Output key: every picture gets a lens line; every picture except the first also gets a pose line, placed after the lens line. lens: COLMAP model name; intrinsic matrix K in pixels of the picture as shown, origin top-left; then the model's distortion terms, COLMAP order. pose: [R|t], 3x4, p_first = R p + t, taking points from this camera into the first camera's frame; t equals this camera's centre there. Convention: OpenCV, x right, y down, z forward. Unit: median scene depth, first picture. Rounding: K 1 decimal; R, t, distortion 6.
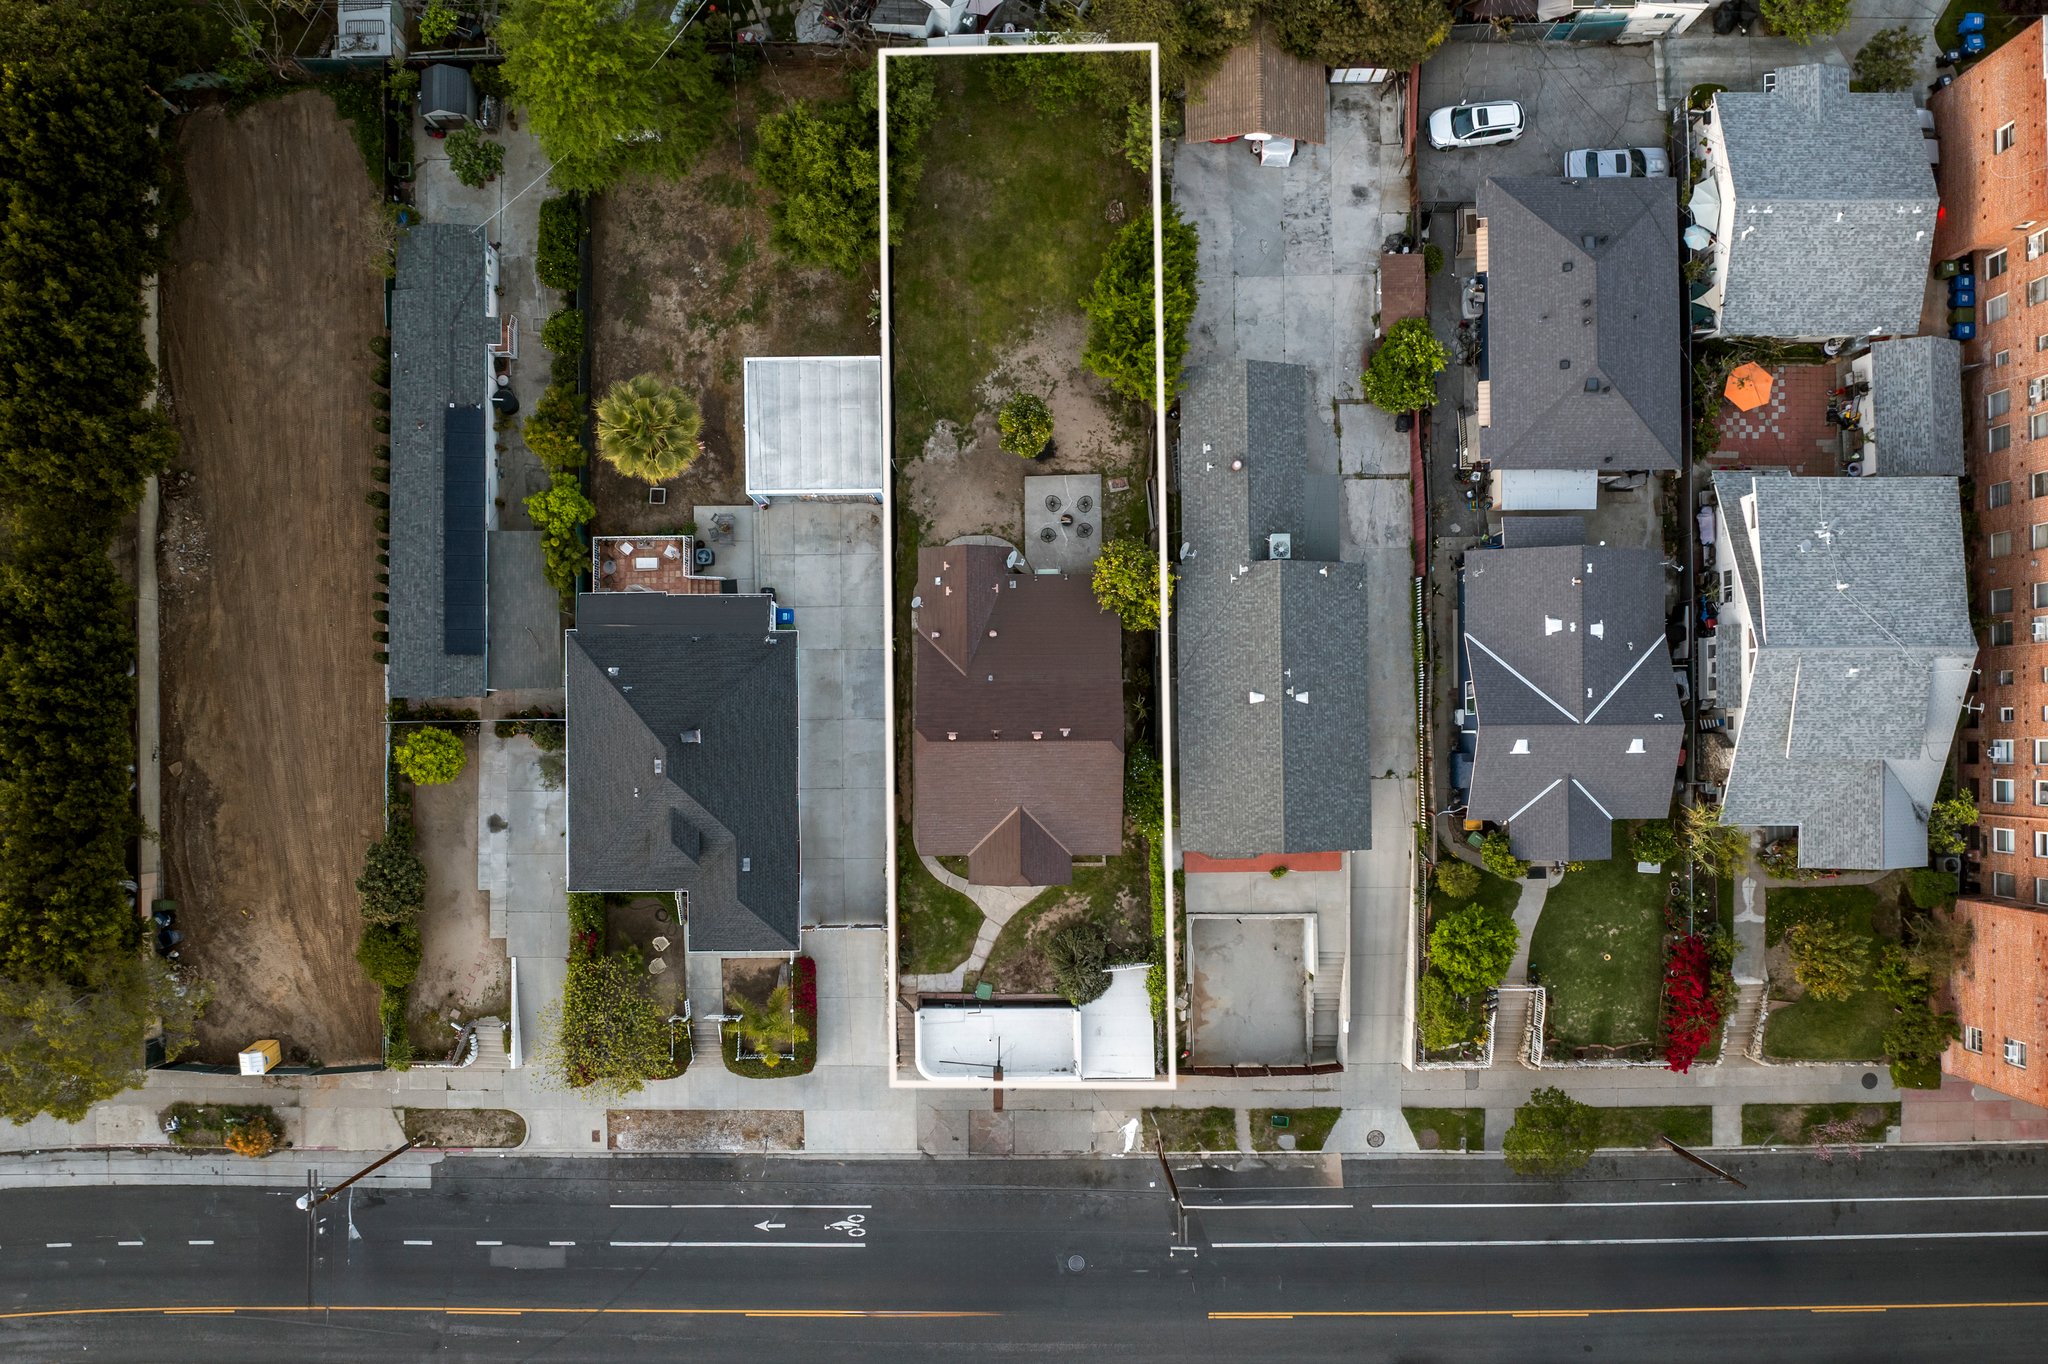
lens RADIAL K [[1417.7, 0, 1024.1], [0, 1417.7, 681.7], [0, 0, 1]] dist [-0.058199, -0.003624]
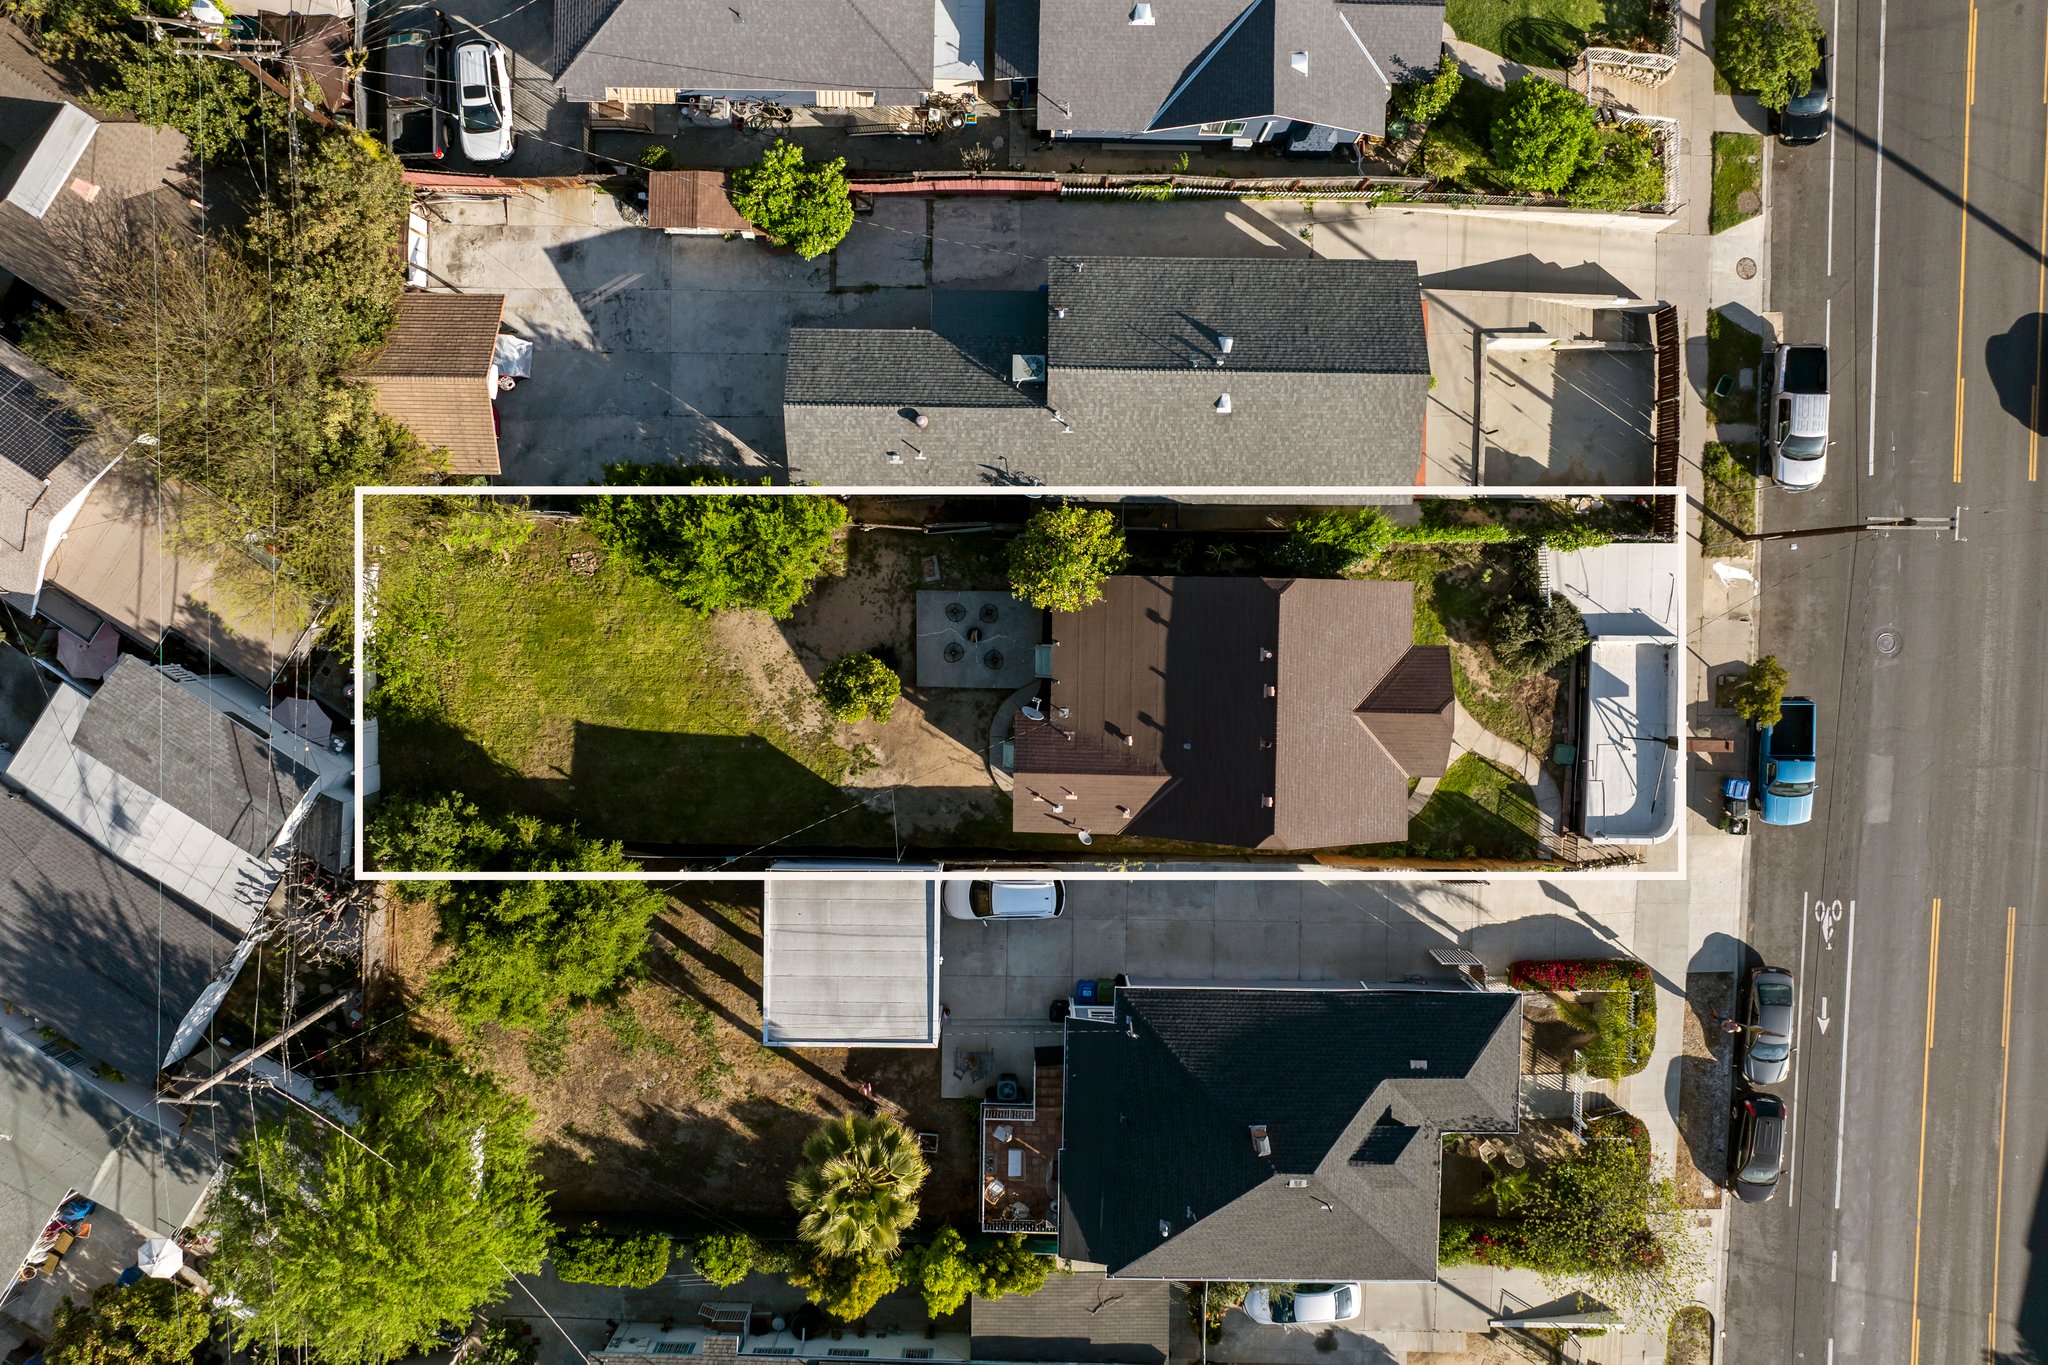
lens RADIAL K [[1417.7, 0, 1034.5], [0, 1417.7, 619.9], [0, 0, 1]] dist [-0.058199, -0.003624]
pose [[0.024867, -0.999675, -0.005676, 0.045073], [0.999667, 0.024827, 0.006991, -0.088345], [-0.006848, -0.005847, 0.999959, 0.213115]]
